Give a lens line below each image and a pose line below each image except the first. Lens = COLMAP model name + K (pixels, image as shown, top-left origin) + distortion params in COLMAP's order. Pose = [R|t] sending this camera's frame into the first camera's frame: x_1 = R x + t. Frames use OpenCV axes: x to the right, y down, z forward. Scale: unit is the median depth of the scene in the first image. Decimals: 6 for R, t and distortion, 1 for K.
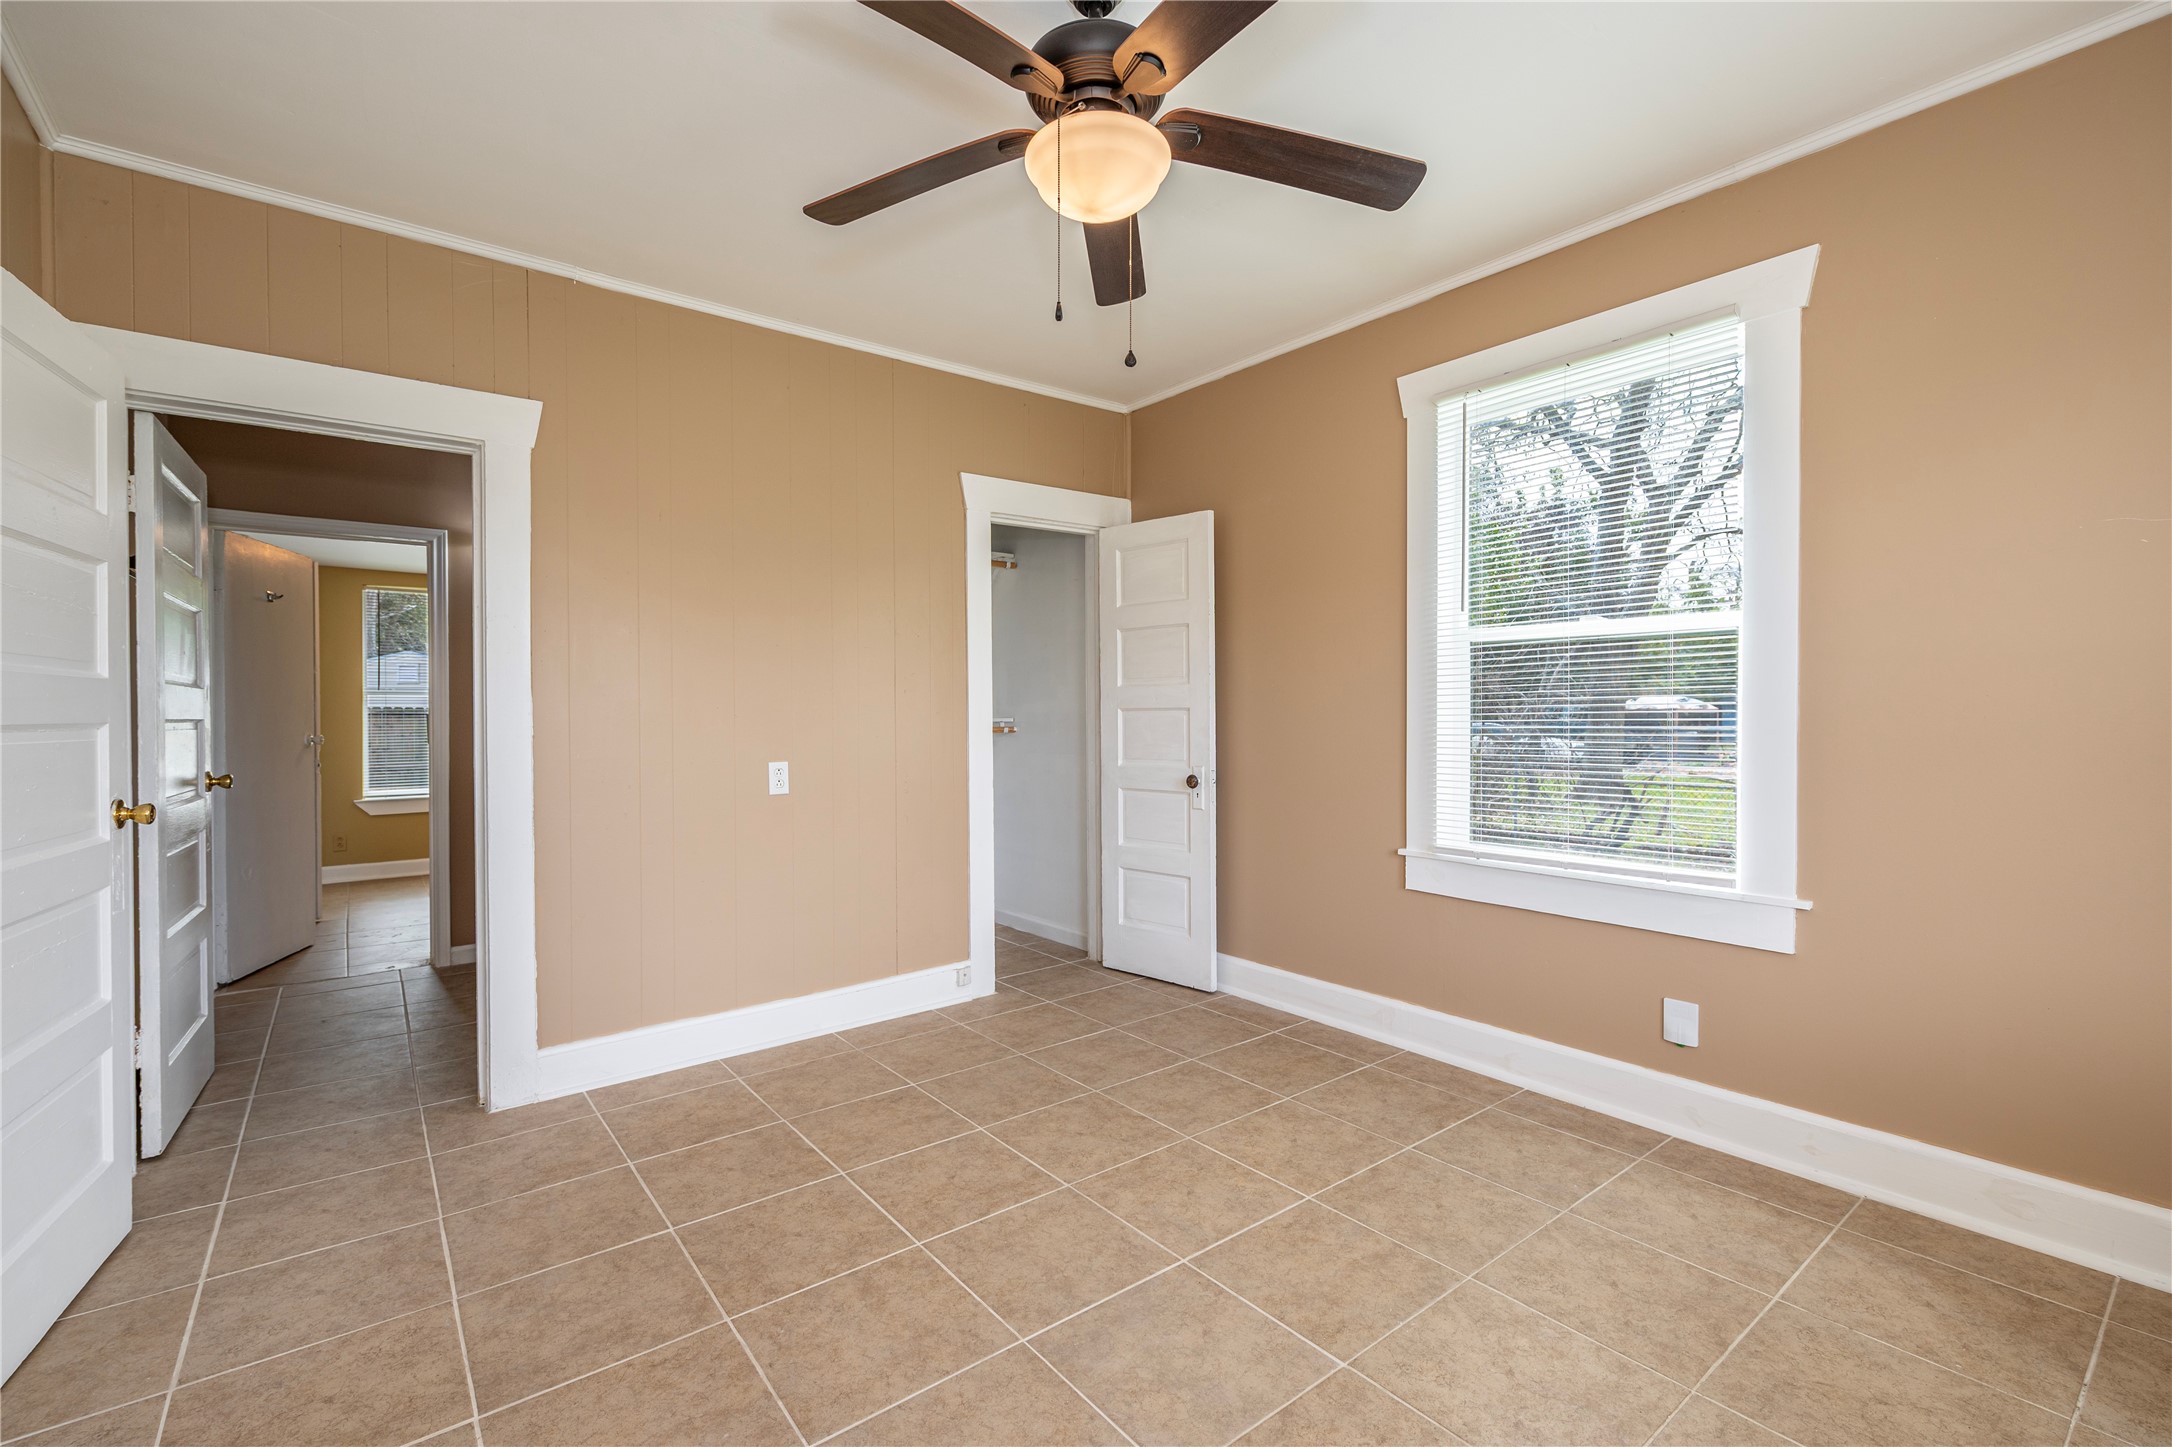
lens RADIAL K [[945.6, 0, 1088.9], [0, 945.6, 719.8], [0, 0, 1]] dist [-0.000341, 0.000085]
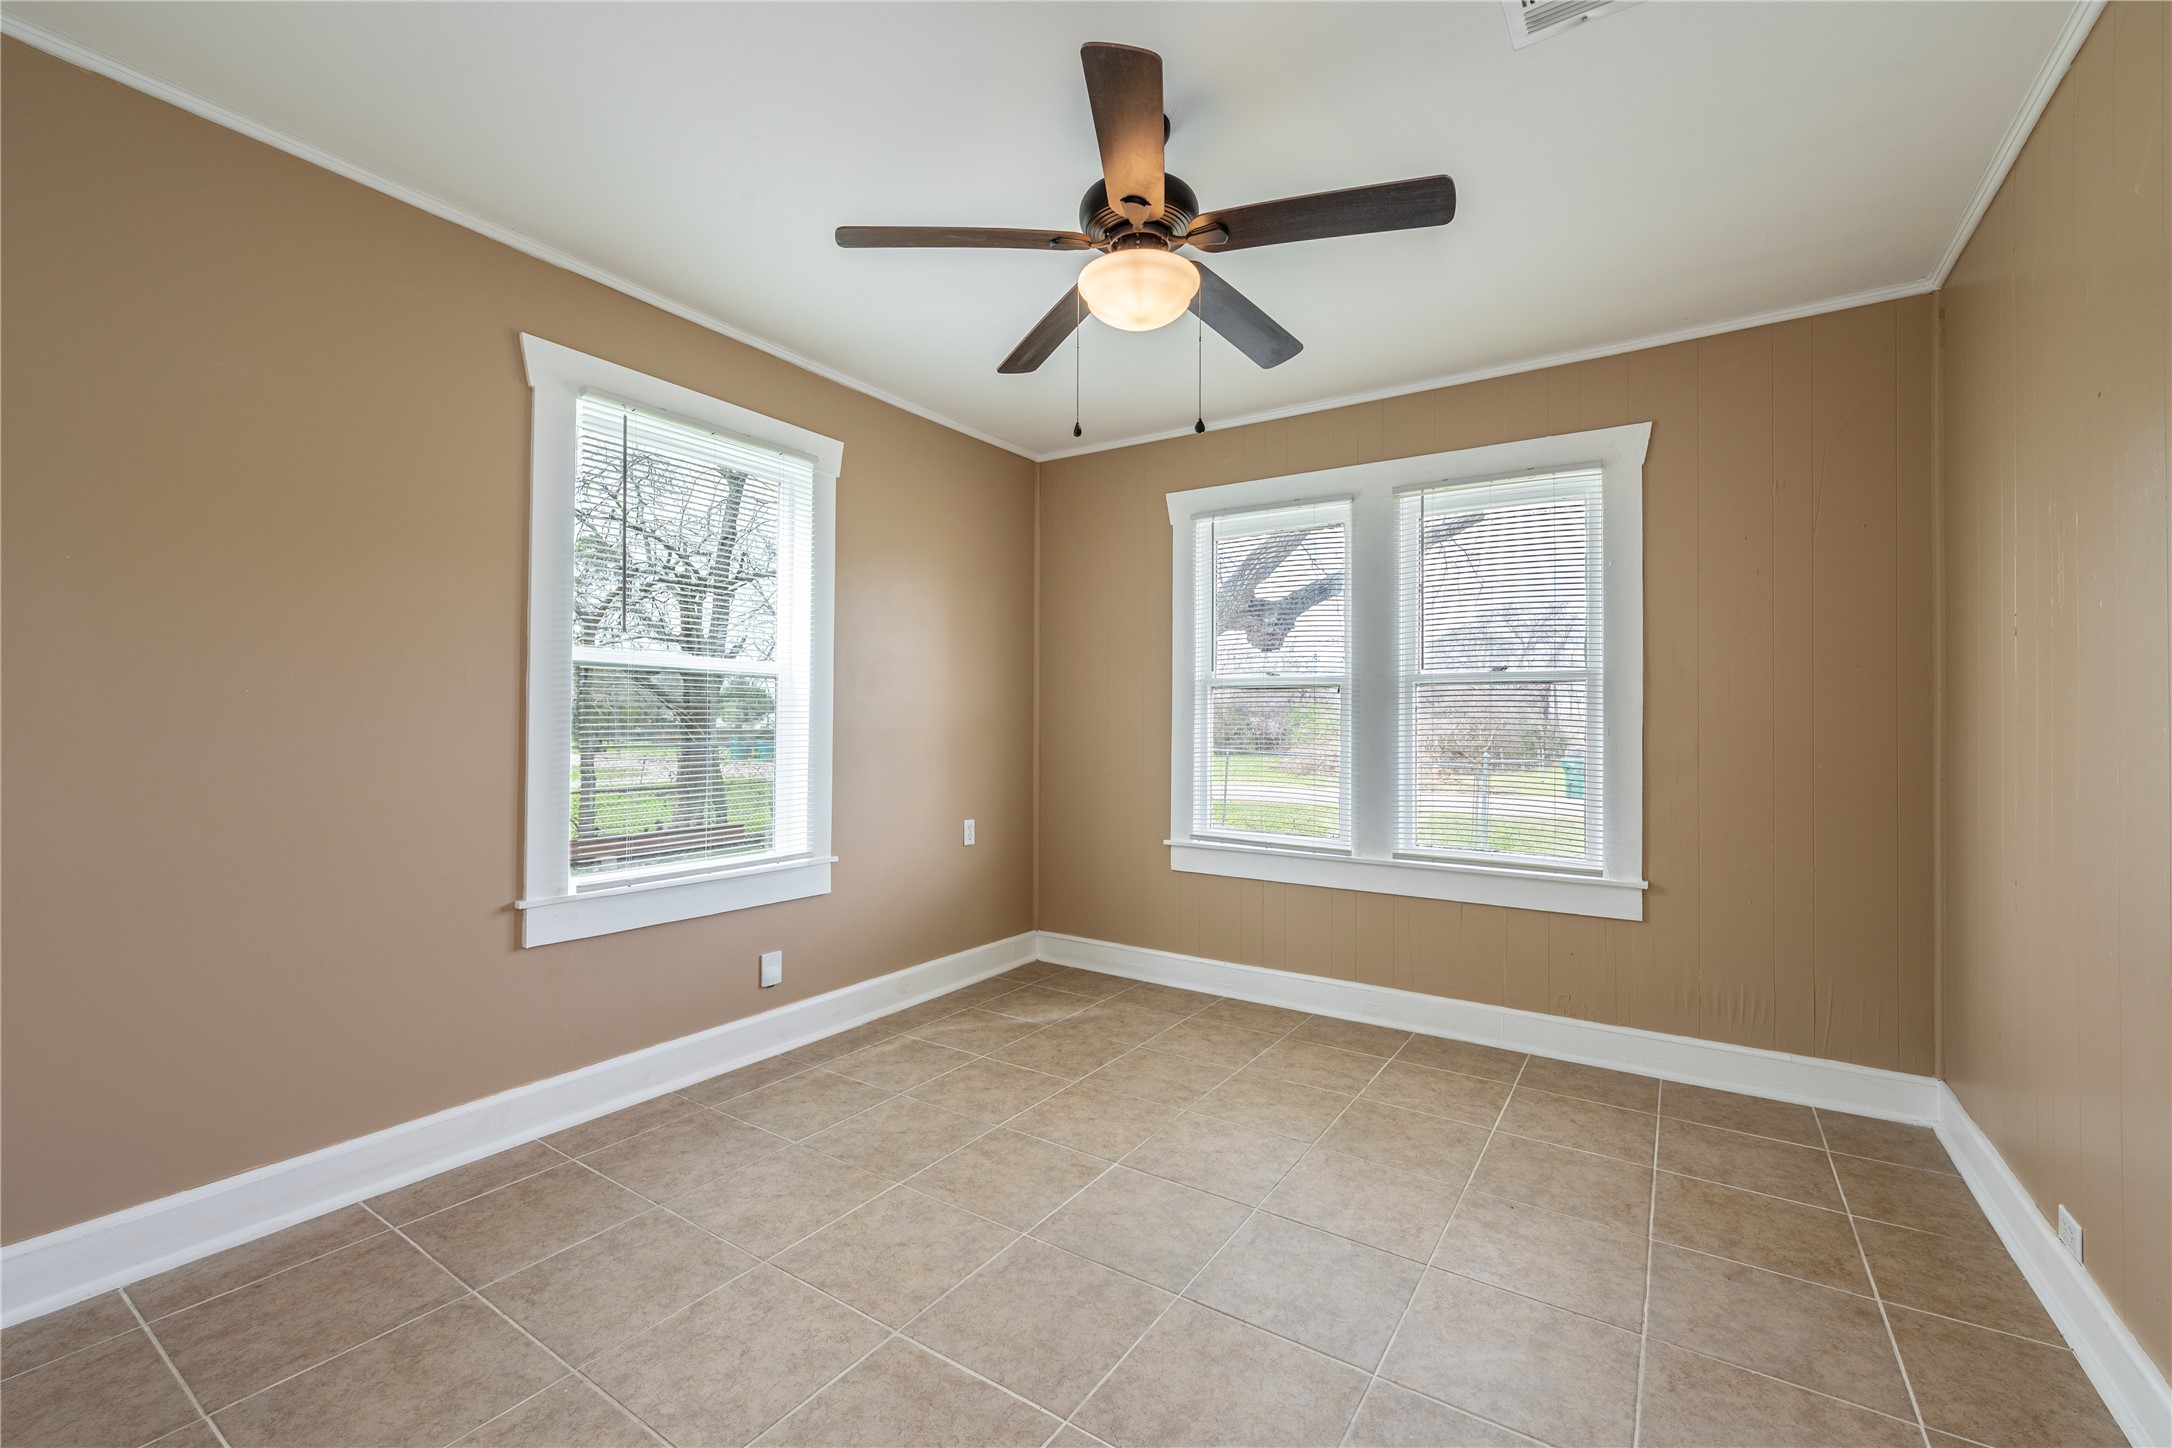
lens RADIAL K [[900.5, 0, 1085.7], [0, 900.5, 726.3], [0, 0, 1]] dist [0.002478, 0.000237]
pose [[-0.316632, 0.004126, 0.948539, -0.751012], [0.001889, 0.999991, -0.003720, -0.017849], [-0.948547, 0.000614, -0.316637, 1.020971]]
